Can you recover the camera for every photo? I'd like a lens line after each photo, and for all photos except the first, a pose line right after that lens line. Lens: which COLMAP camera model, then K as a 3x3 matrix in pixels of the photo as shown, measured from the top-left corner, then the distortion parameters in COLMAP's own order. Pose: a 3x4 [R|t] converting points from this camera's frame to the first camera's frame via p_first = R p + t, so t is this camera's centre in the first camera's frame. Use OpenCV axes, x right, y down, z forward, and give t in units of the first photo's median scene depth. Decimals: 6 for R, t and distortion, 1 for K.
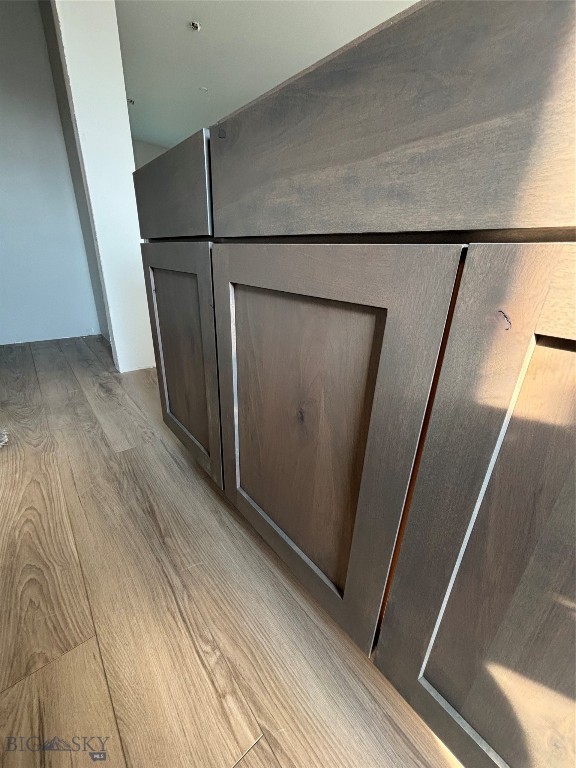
lens RADIAL K [[311.9, 0, 288.0], [0, 311.9, 384.0], [0, 0, 1]] dist [-0.000034, 0.000013]
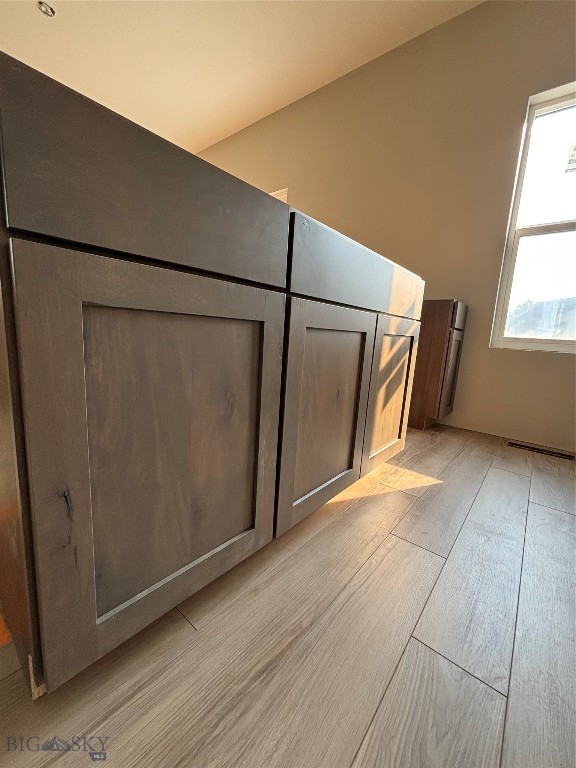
lens RADIAL K [[311.9, 0, 288.0], [0, 311.9, 384.0], [0, 0, 1]] dist [-0.000034, 0.000013]
pose [[-0.185243, -0.216651, 0.958513, -1.067233], [0.304793, 0.914625, 0.265636, -0.339959], [-0.934230, 0.341356, -0.103394, 0.928673]]
